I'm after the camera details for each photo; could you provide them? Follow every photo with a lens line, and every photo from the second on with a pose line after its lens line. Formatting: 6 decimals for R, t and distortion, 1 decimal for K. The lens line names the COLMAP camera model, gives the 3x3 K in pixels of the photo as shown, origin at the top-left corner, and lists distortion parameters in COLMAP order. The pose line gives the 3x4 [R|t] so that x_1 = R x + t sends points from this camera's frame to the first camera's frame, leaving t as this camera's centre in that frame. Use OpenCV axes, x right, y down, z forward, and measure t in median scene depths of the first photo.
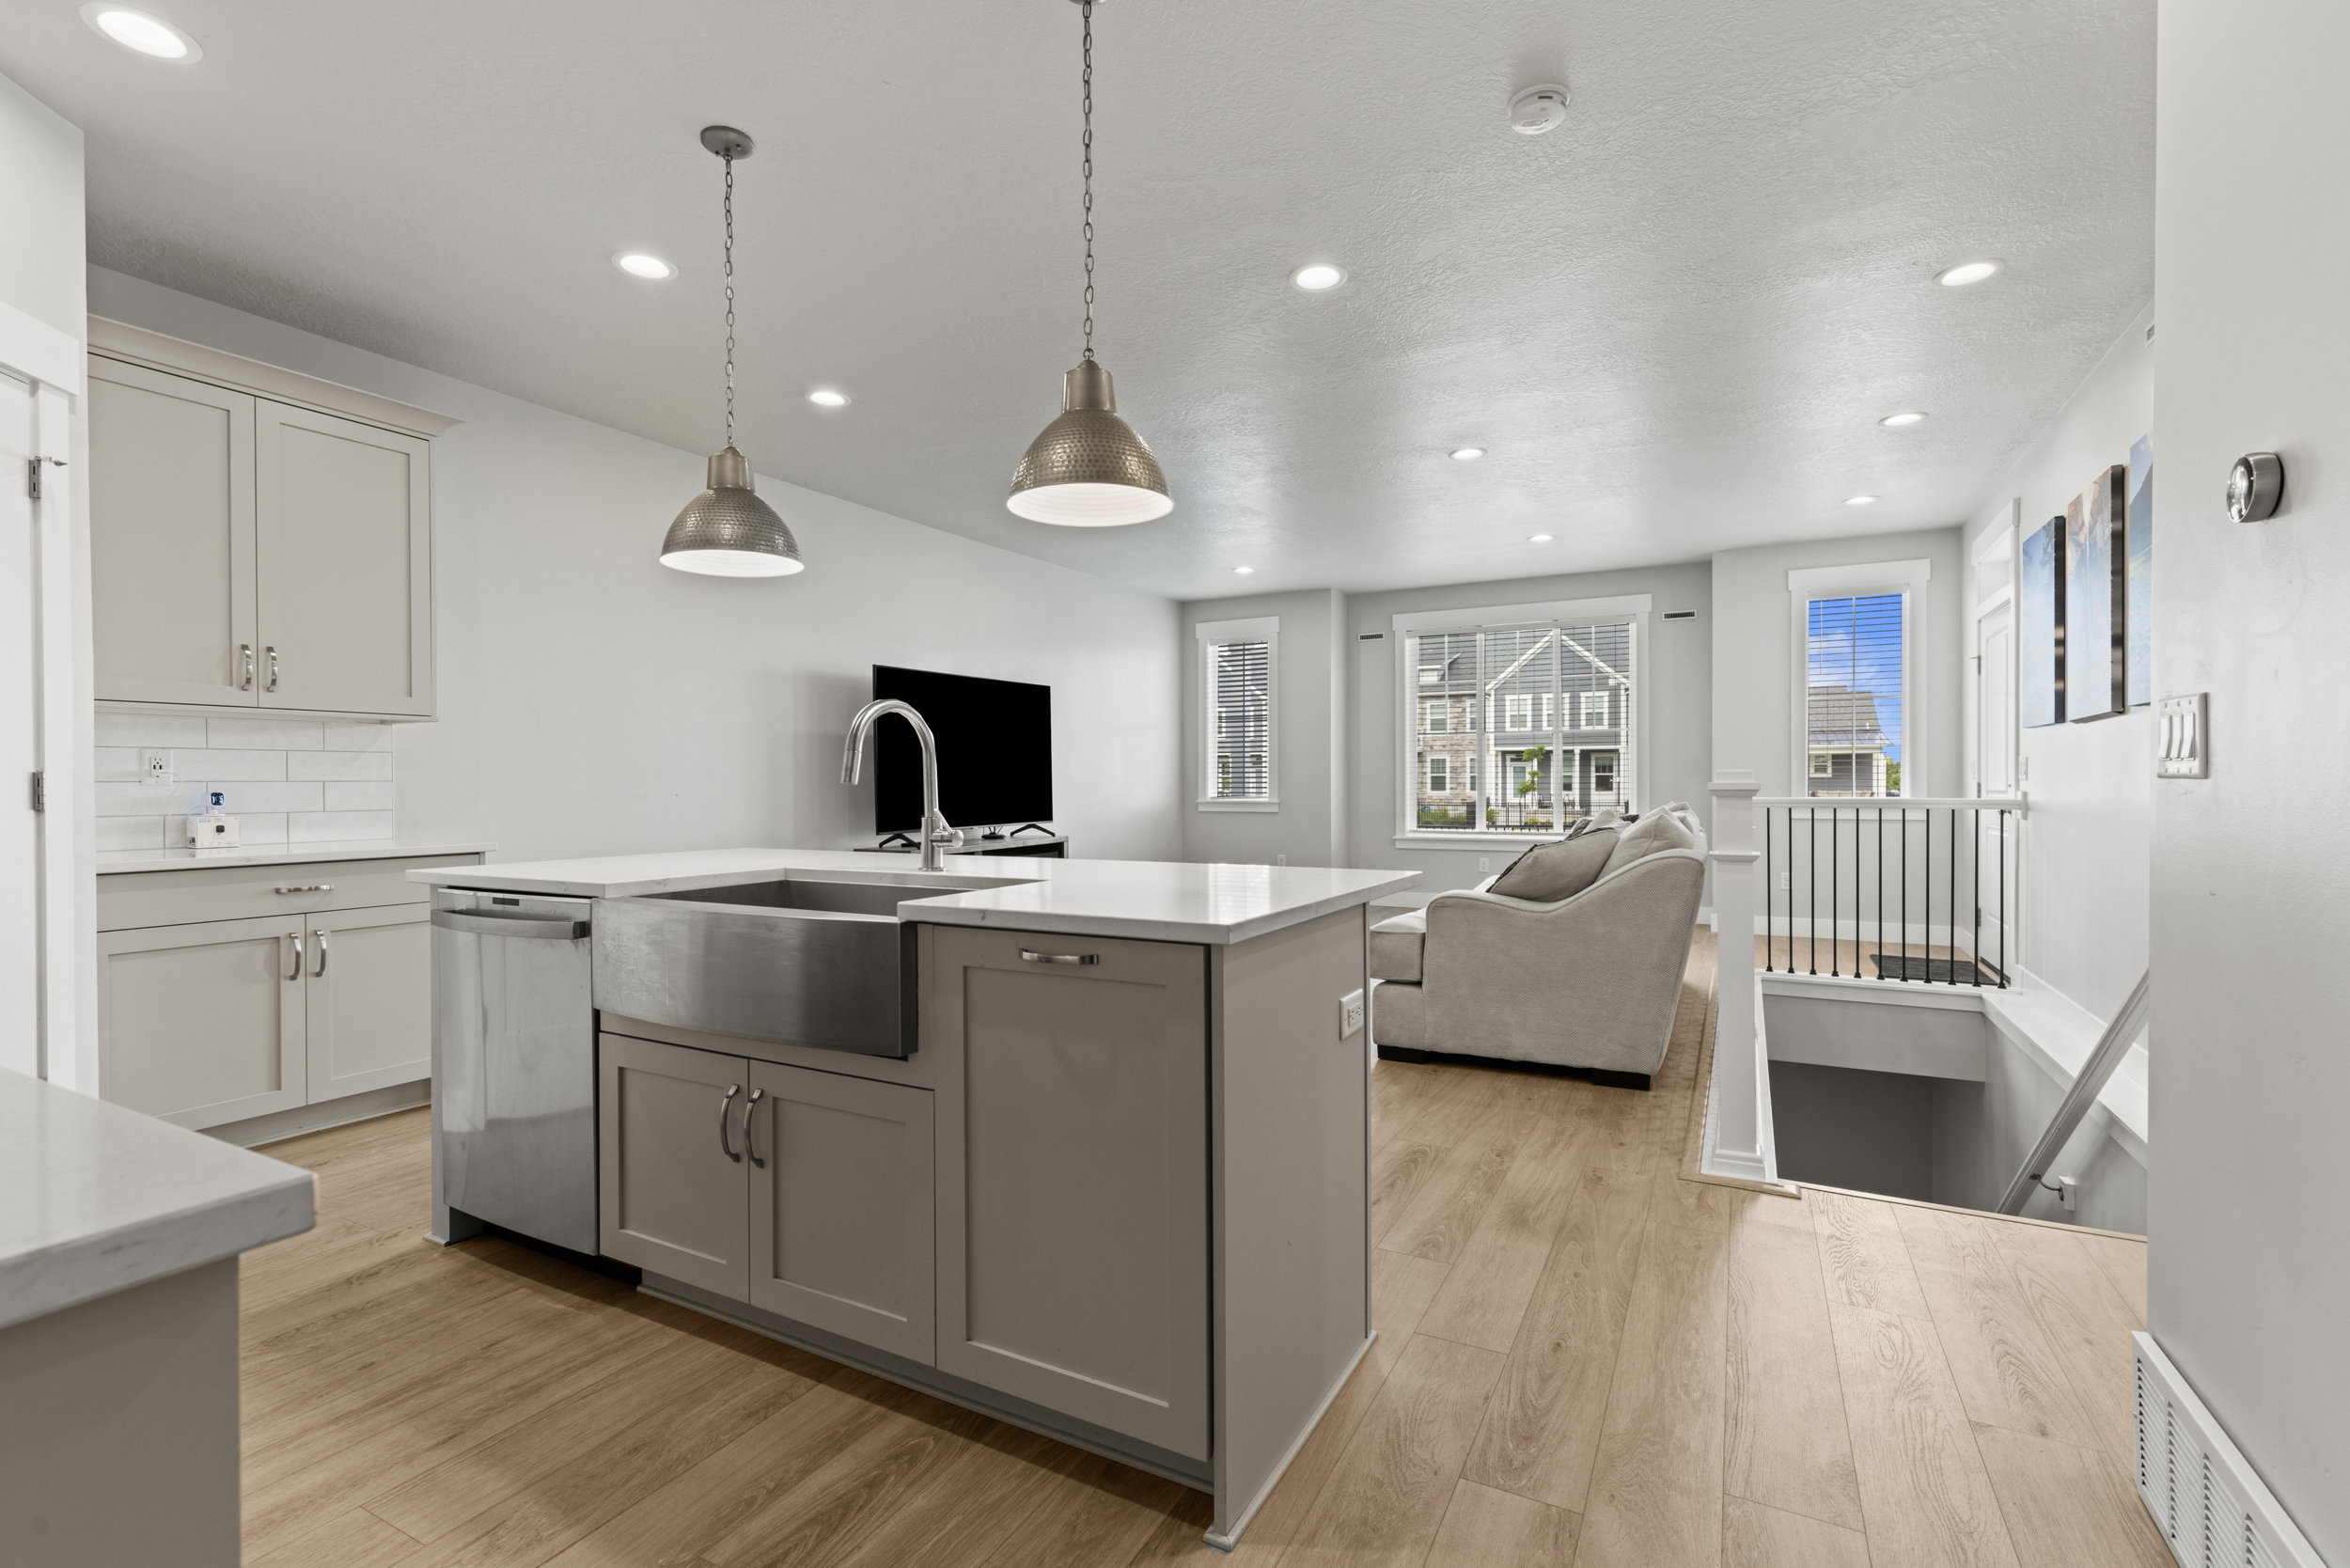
lens RADIAL K [[1052.0, 0, 1152.4], [0, 1052.0, 784.8], [0, 0, 1]] dist [0.003371, 0.001079]
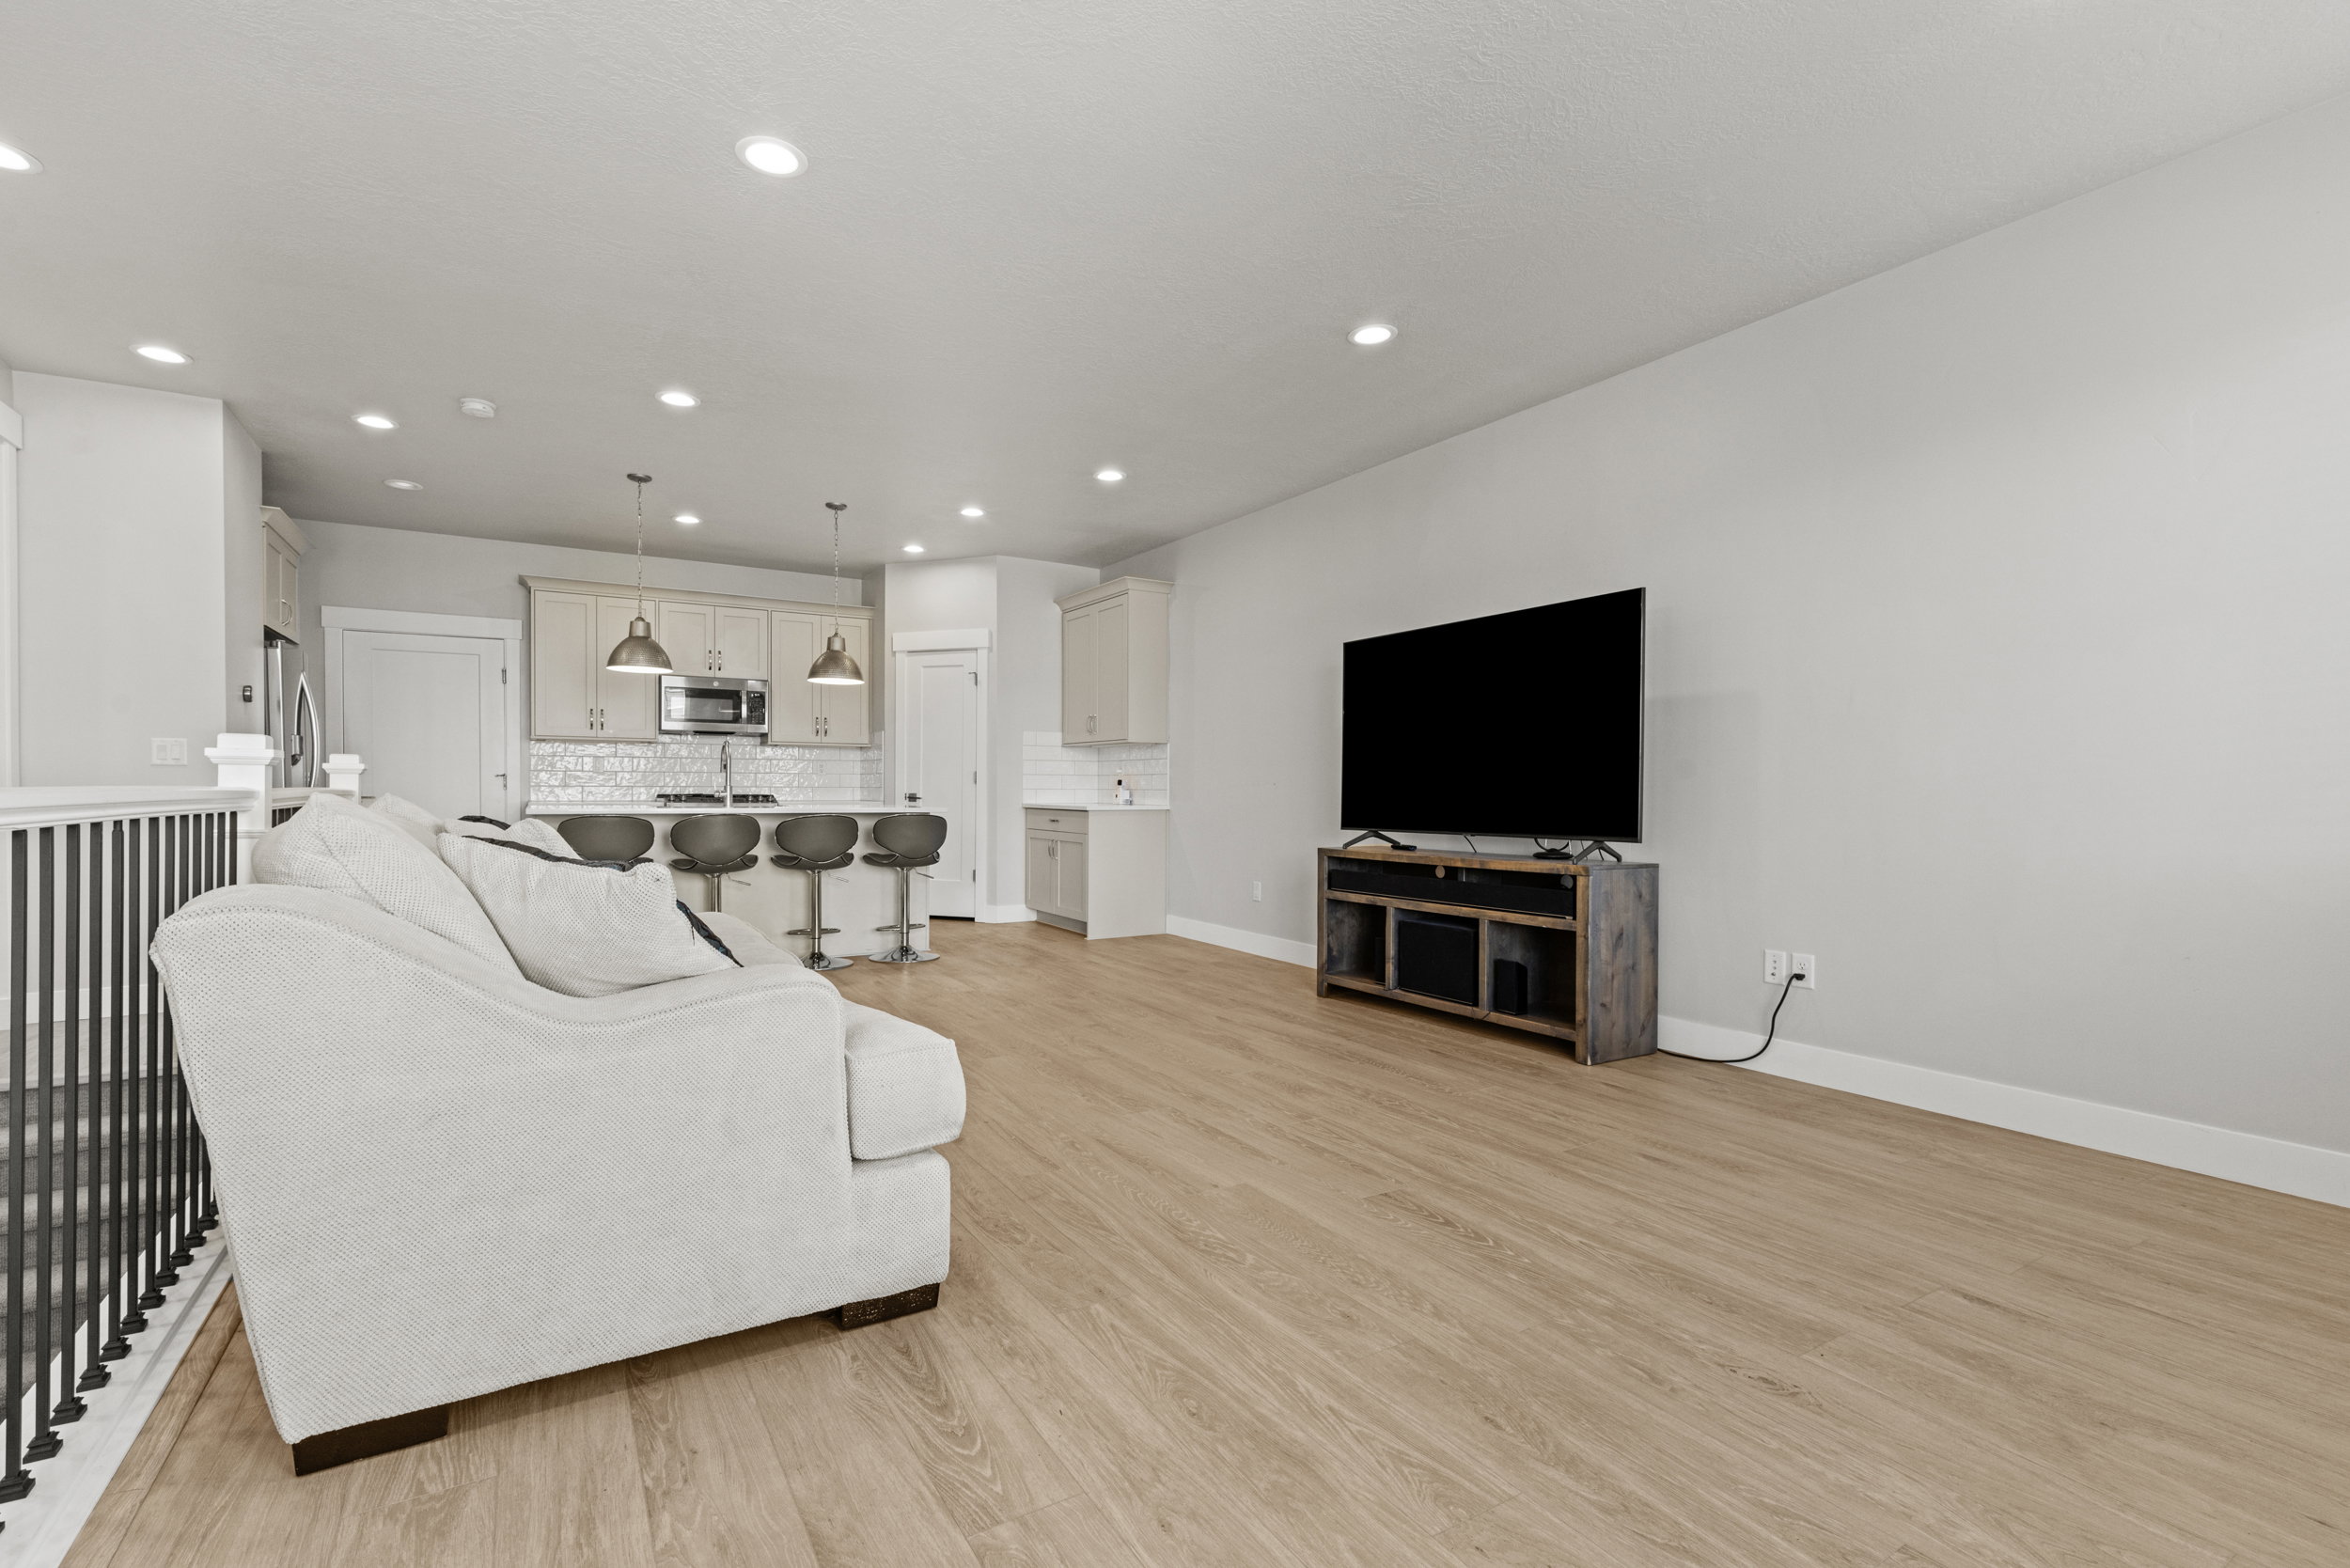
lens RADIAL K [[1044.7, 0, 1156.3], [0, 1044.7, 794.7], [0, 0, 1]] dist [0.008442, -0.002503]
pose [[-0.498911, 0.010026, -0.866595, 1.392740], [-0.004136, 0.999894, 0.013950, 0.011863], [0.866643, 0.010544, -0.498817, 3.013421]]
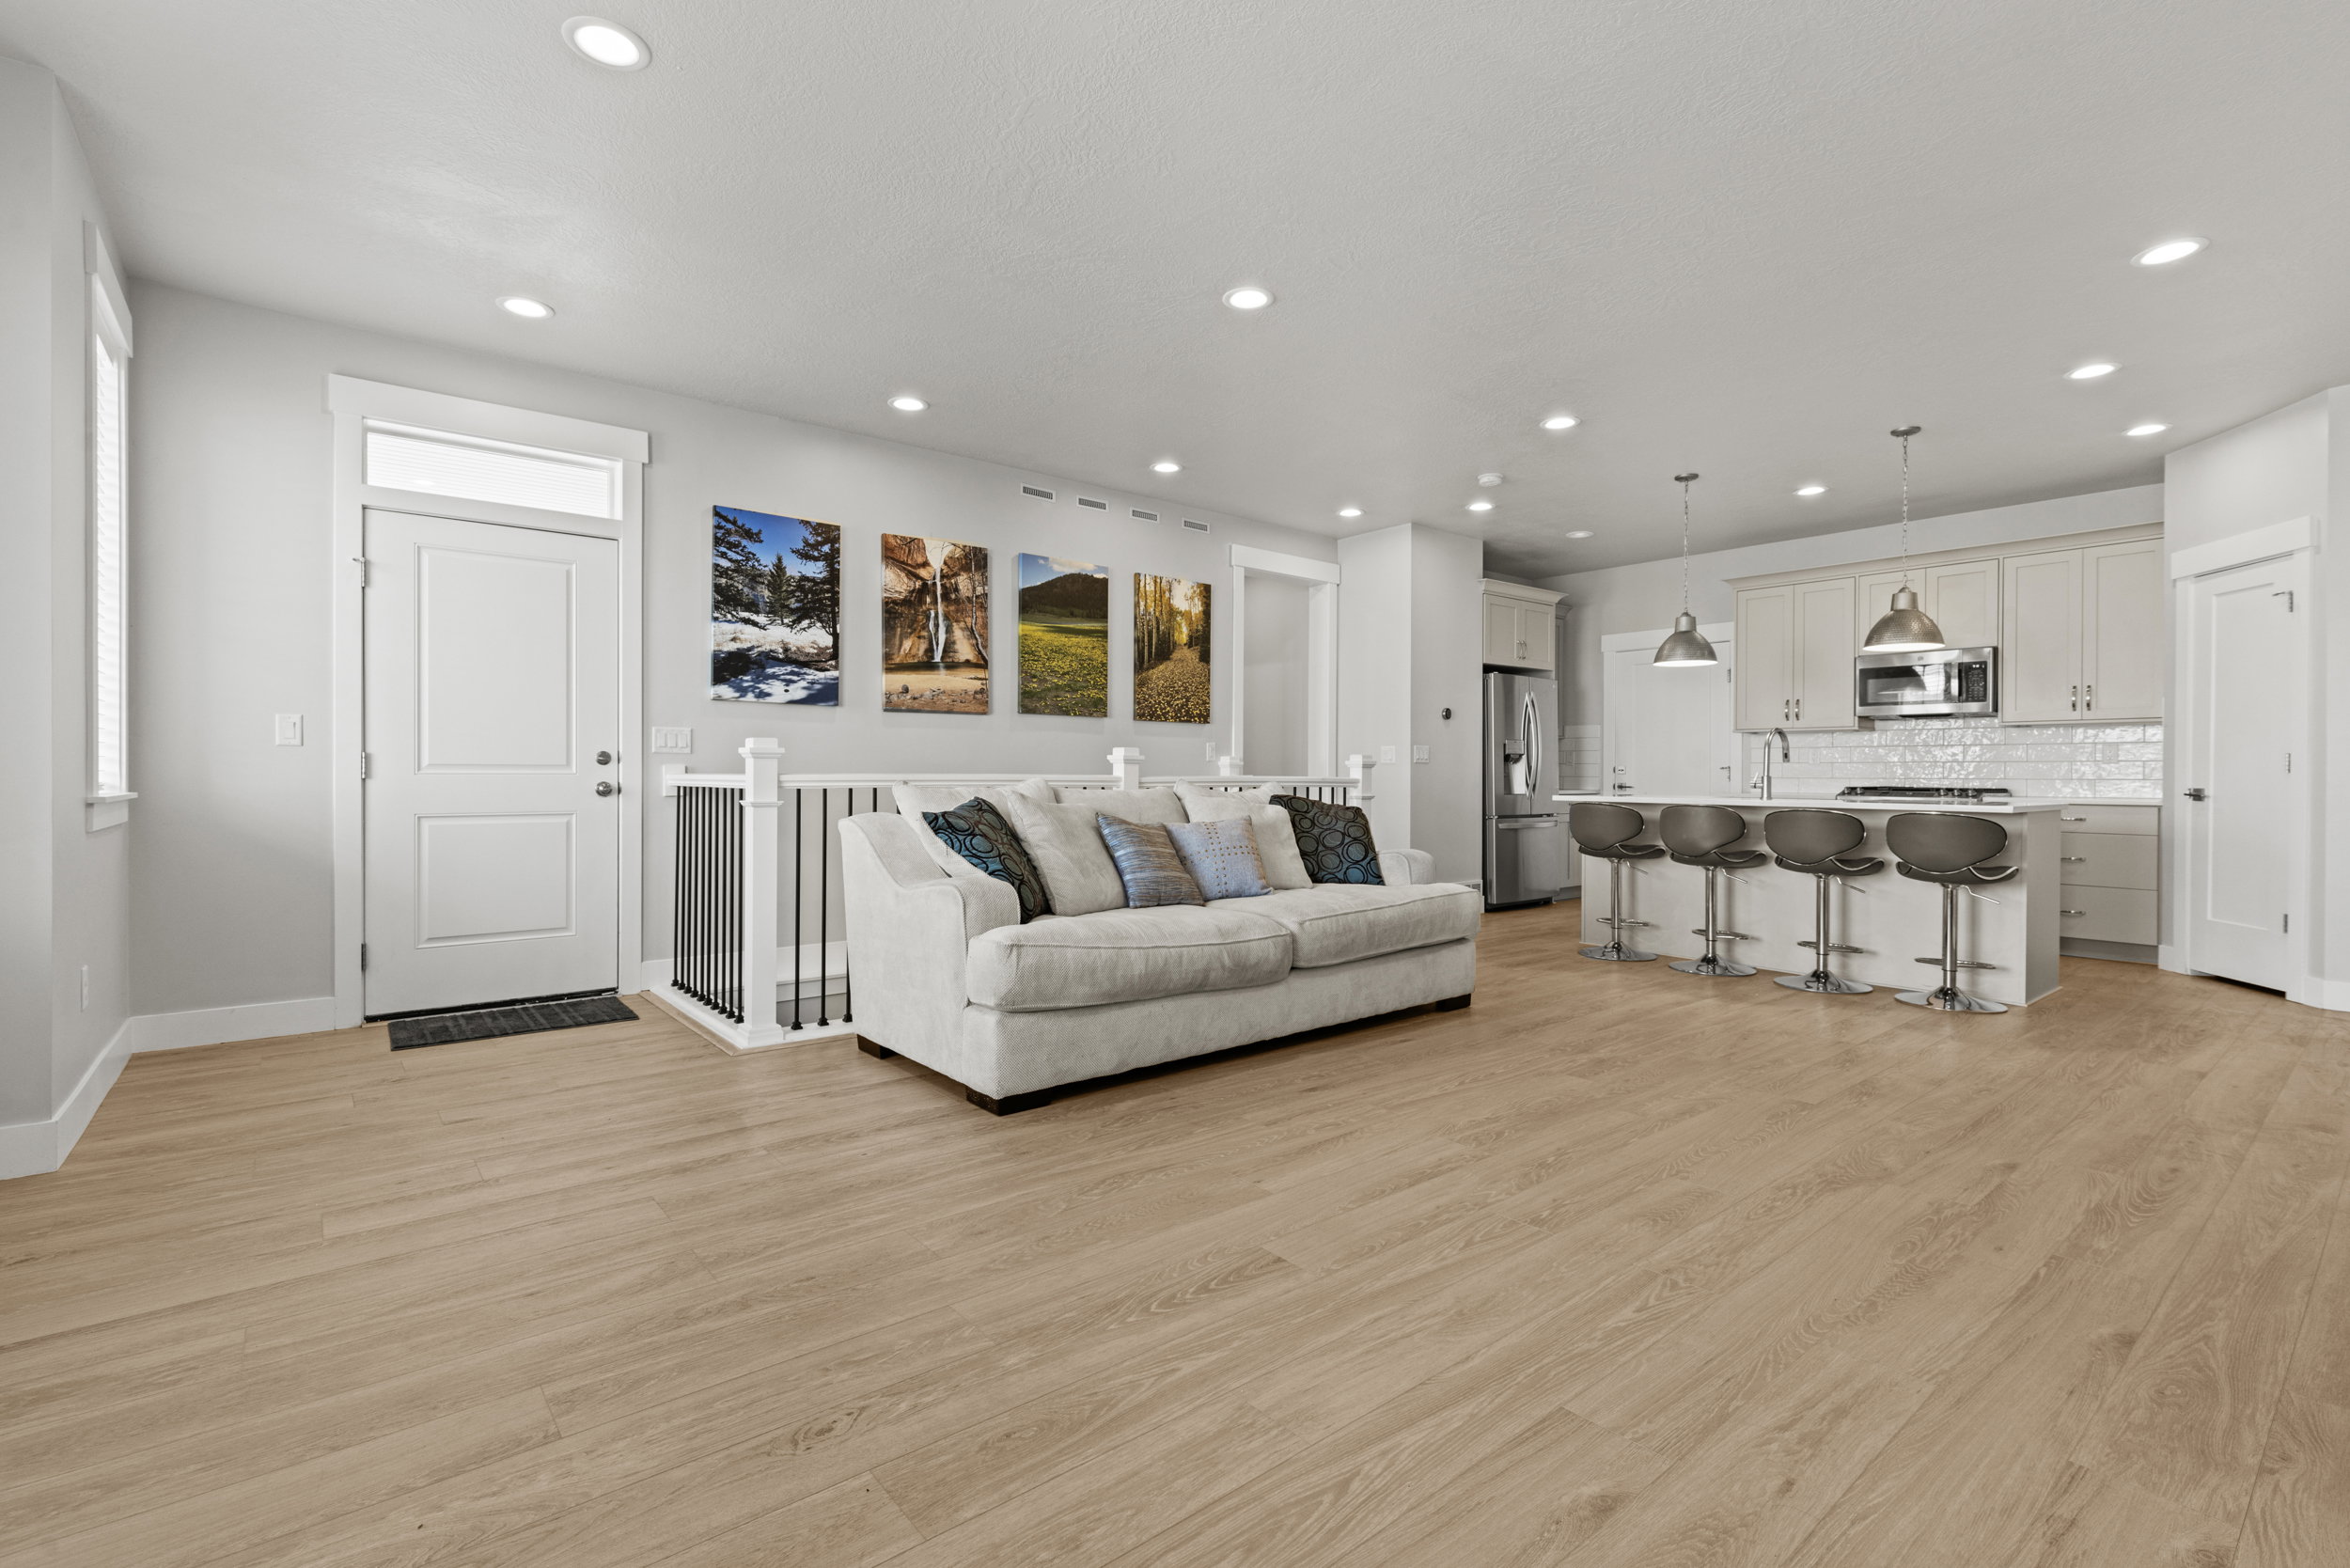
lens RADIAL K [[1052.0, 0, 1172.4], [0, 1052.0, 780.8], [0, 0, 1]] dist [0.003371, 0.001079]
pose [[-0.933570, -0.000297, 0.358395, 0.183598], [0.002147, 0.999977, 0.006421, 0.021059], [-0.358389, 0.006764, -0.933548, 3.523623]]
